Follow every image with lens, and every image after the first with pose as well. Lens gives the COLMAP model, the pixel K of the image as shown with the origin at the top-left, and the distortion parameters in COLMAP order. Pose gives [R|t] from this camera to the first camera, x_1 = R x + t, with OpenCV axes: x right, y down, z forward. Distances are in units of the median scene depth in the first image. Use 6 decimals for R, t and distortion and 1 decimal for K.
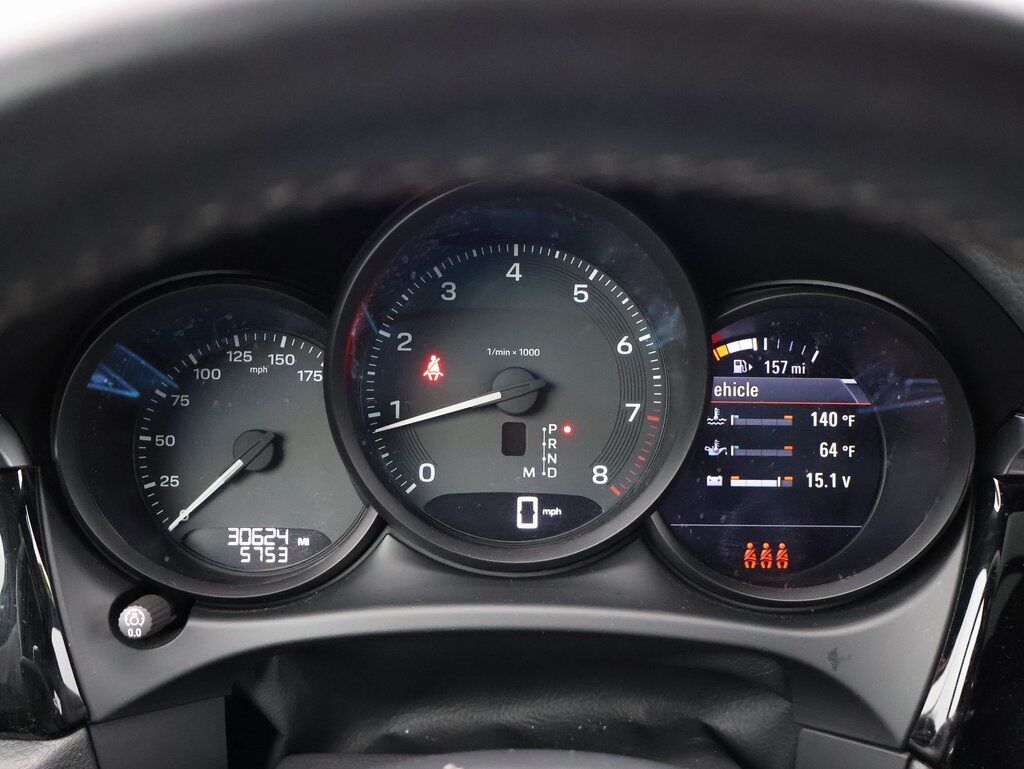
lens RADIAL K [[1252.6, 0, 512.0], [0, 1252.6, 384.5], [0, 0, 1]] dist [-0.006940, 0.003683]
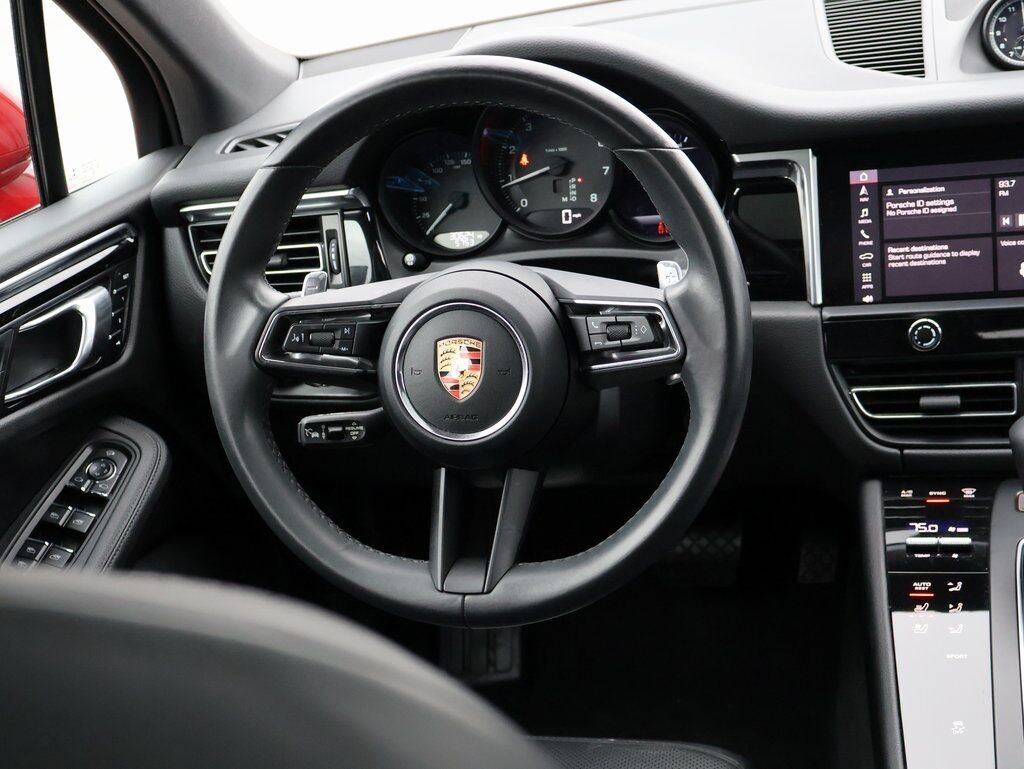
lens RADIAL K [[1409.9, 0, 512.0], [0, 1409.9, 384.5], [0, 0, 1]] dist [-0.017447, -0.069023]
pose [[0.951477, -0.043867, -0.304576, 0.725756], [0.071927, 0.994073, 0.081524, 0.195620], [0.299195, -0.099475, 0.948993, -1.634438]]
